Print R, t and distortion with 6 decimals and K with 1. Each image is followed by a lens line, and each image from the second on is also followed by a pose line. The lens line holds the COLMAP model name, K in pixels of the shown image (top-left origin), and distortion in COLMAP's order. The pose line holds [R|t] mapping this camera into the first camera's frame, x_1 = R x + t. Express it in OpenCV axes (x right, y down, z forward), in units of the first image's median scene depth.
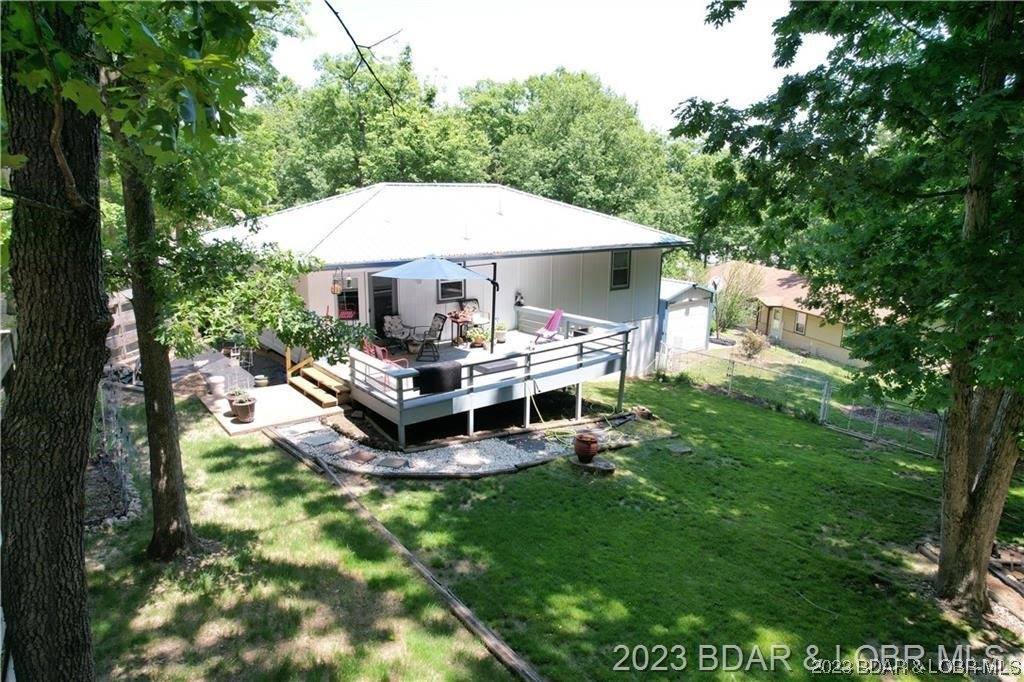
lens RADIAL K [[624.6, 0, 512.0], [0, 624.6, 341.0], [0, 0, 1]] dist [-0.002227, -0.000027]
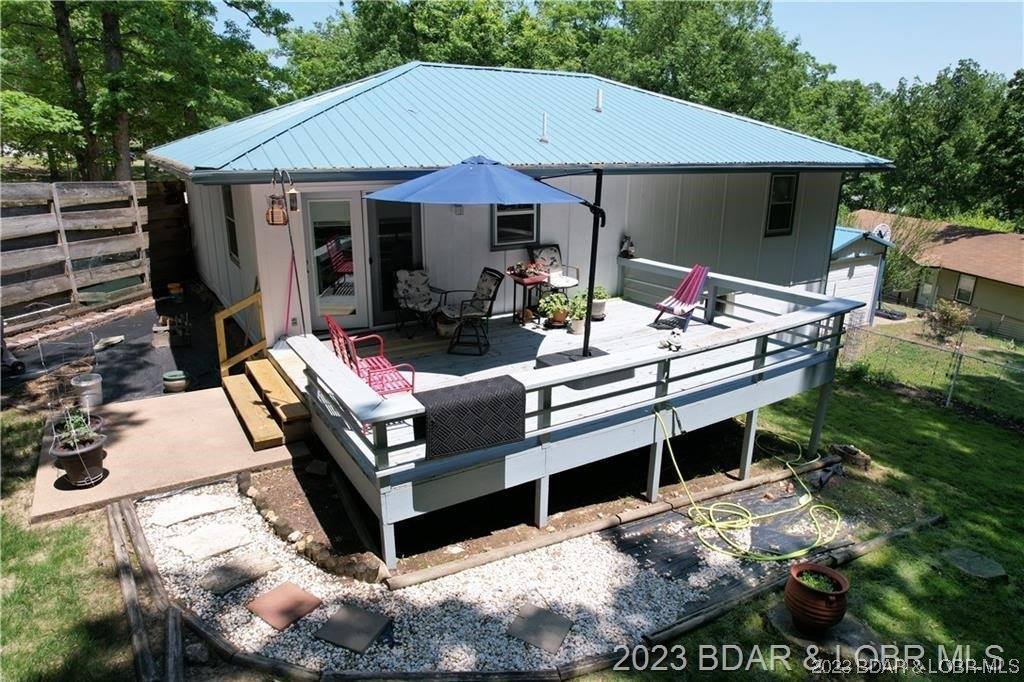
lens RADIAL K [[642.9, 0, 520.9], [0, 642.9, 343.4], [0, 0, 1]] dist [-0.022436, 0.000892]
pose [[0.994638, 0.033601, -0.097812, -0.031548], [-0.026106, 0.996696, 0.076915, -0.021719], [0.100073, -0.073949, 0.992228, 0.426628]]
